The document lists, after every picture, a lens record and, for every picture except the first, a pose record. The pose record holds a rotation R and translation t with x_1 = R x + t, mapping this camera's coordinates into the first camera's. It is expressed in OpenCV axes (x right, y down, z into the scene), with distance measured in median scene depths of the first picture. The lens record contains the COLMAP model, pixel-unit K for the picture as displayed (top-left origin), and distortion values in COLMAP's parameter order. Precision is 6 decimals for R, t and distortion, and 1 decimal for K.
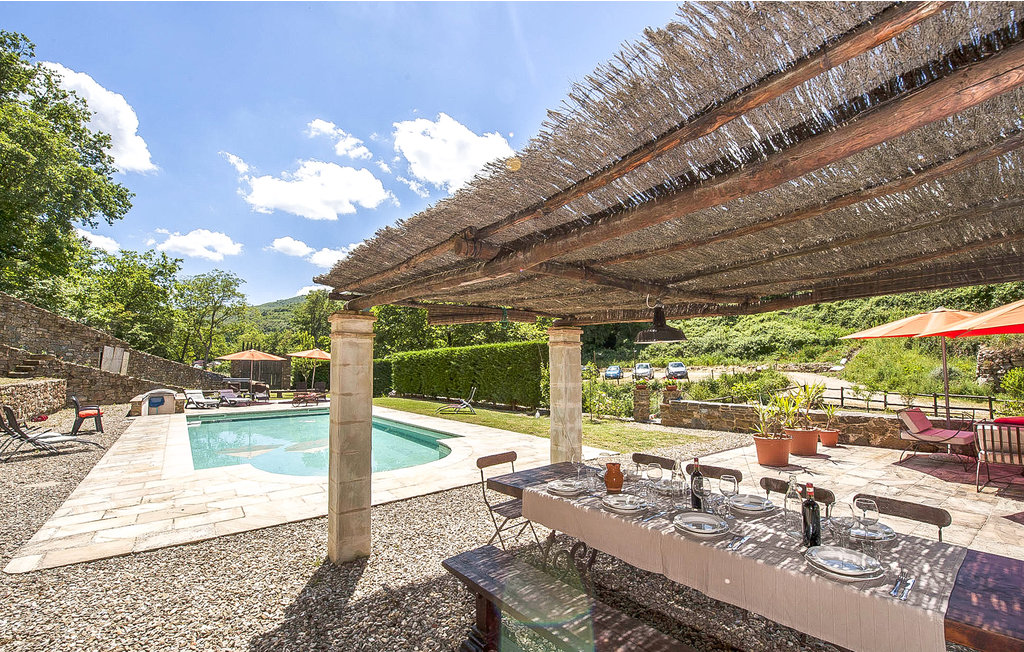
lens RADIAL K [[444.0, 0, 518.6], [0, 444.0, 340.8], [0, 0, 1]] dist [-0.013724, -0.001062]
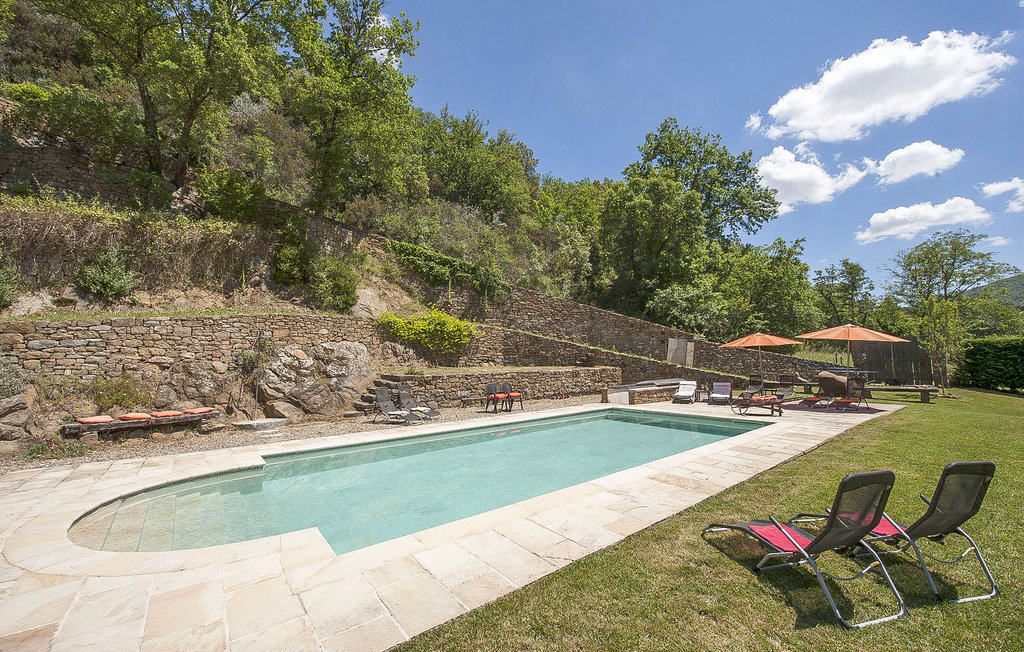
lens RADIAL K [[408.4, 0, 516.5], [0, 408.4, 326.0], [0, 0, 1]] dist [-0.014039, -0.000272]
pose [[0.022795, -0.081184, -0.996438, 0.089352], [0.080109, 0.993641, -0.079124, 0.025129], [0.996525, -0.078020, 0.029153, 0.440478]]
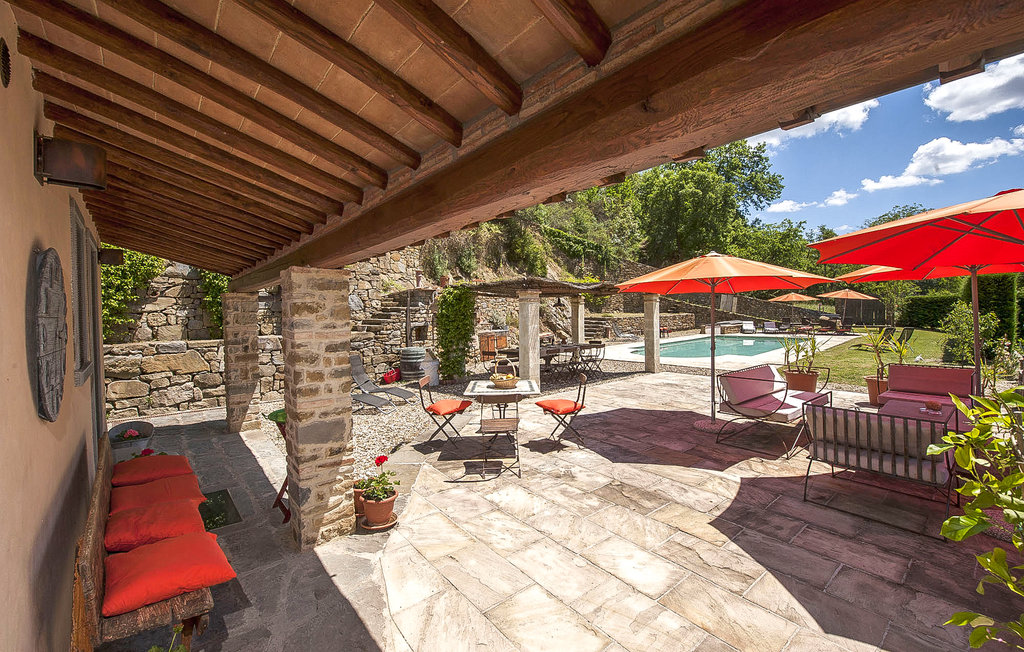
lens RADIAL K [[408.4, 0, 513.6], [0, 408.4, 319.3], [0, 0, 1]] dist [-0.014039, -0.000272]
pose [[0.086205, 0.026551, -0.995924, 0.443784], [0.079855, 0.996244, 0.033472, -0.007366], [0.993072, -0.082415, 0.083761, 0.036759]]
